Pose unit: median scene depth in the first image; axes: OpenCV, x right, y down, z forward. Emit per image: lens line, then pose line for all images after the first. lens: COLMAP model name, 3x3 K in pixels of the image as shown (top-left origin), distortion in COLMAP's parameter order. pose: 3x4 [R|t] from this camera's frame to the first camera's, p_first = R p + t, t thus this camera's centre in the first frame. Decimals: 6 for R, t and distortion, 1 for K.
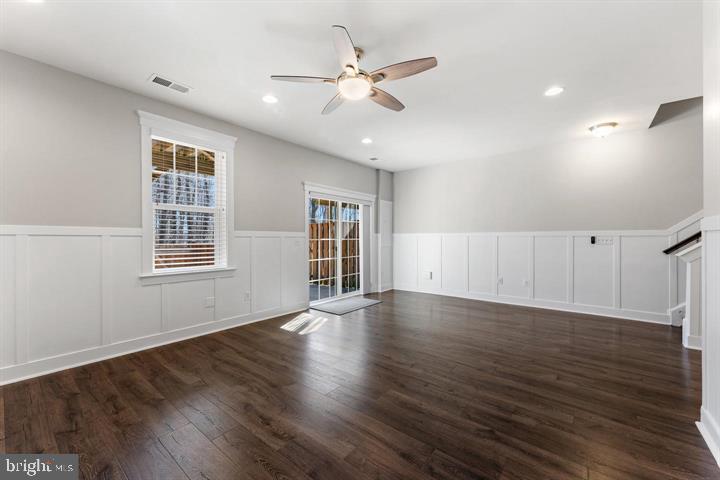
lens RADIAL K [[293.2, 0, 358.1], [0, 293.2, 238.8], [0, 0, 1]] dist [0.001792, 0.000071]
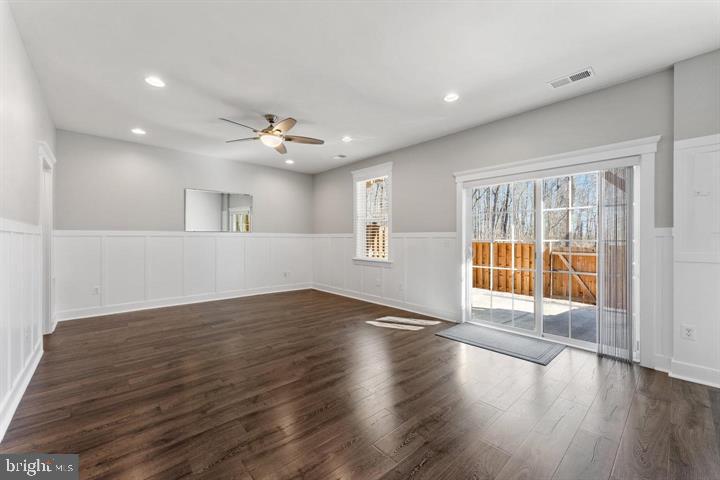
lens RADIAL K [[293.2, 0, 358.1], [0, 293.2, 238.8], [0, 0, 1]] dist [0.001792, 0.000071]
pose [[-0.159668, 0.000418, -0.987171, 0.913133], [-0.001037, 0.999999, 0.000591, -0.002780], [0.987170, 0.001118, -0.159667, 1.093094]]
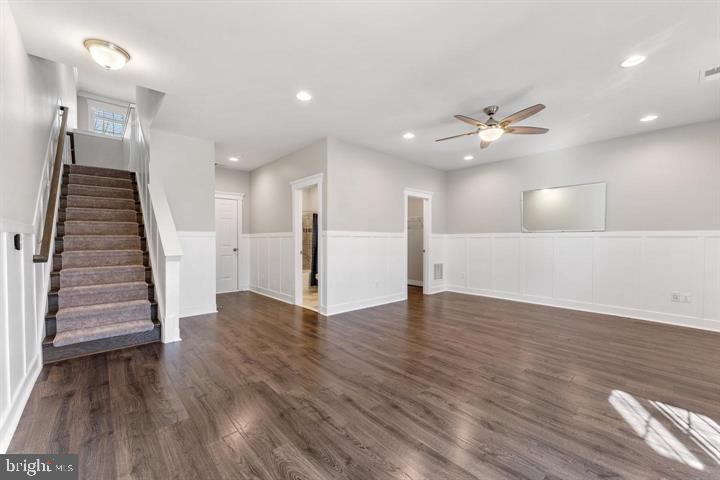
lens RADIAL K [[301.2, 0, 360.0], [0, 301.2, 240.0], [0, 0, 1]] dist [0.000394, -0.000054]
pose [[-0.983051, 0.000176, 0.183330, 0.218019], [0.000135, 1.000000, -0.000236, 0.002269], [-0.183330, -0.000207, -0.983051, 1.656060]]
